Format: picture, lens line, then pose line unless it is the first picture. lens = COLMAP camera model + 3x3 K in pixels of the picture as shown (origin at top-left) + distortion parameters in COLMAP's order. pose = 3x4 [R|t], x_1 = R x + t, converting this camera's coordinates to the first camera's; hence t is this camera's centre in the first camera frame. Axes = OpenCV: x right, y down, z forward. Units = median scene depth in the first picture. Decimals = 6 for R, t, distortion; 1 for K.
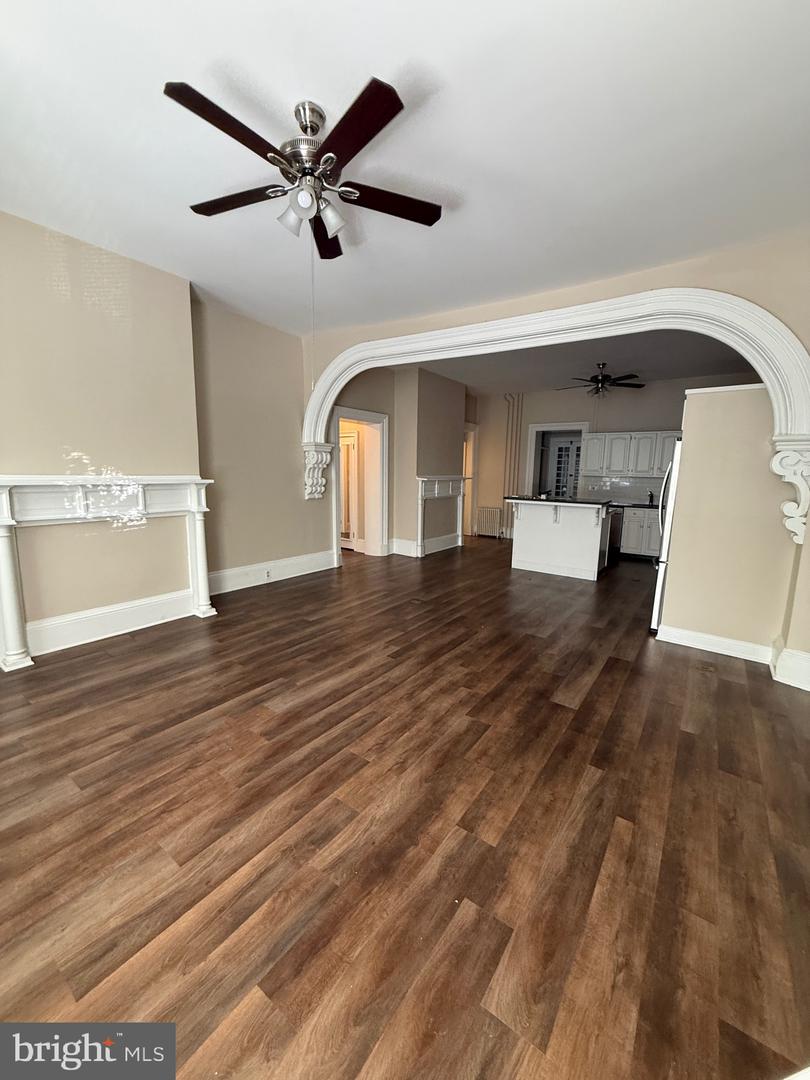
lens RADIAL K [[432.1, 0, 405.0], [0, 432.1, 540.0], [0, 0, 1]] dist [0.000087, 0.000111]
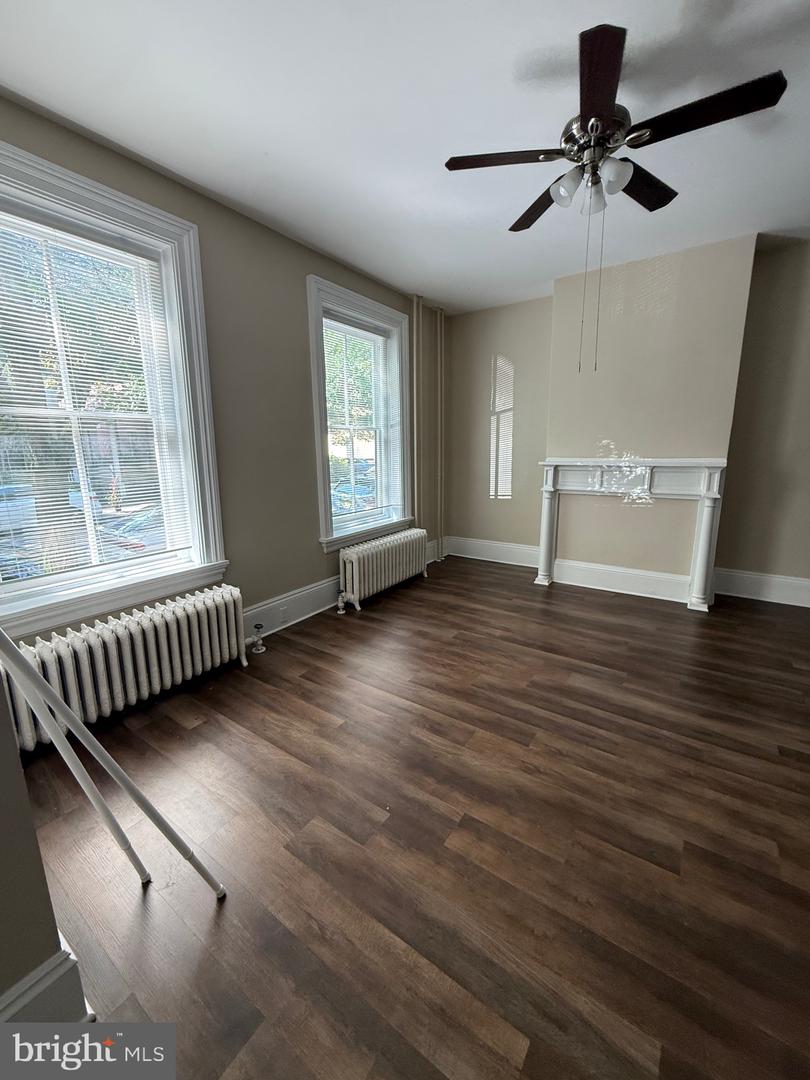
lens RADIAL K [[432.1, 0, 405.0], [0, 432.1, 540.0], [0, 0, 1]] dist [0.000087, 0.000111]
pose [[0.008816, 0.187601, -0.982206, 0.728356], [-0.145266, 0.972064, 0.184360, -0.086780], [0.989353, 0.141056, 0.035822, 0.550752]]
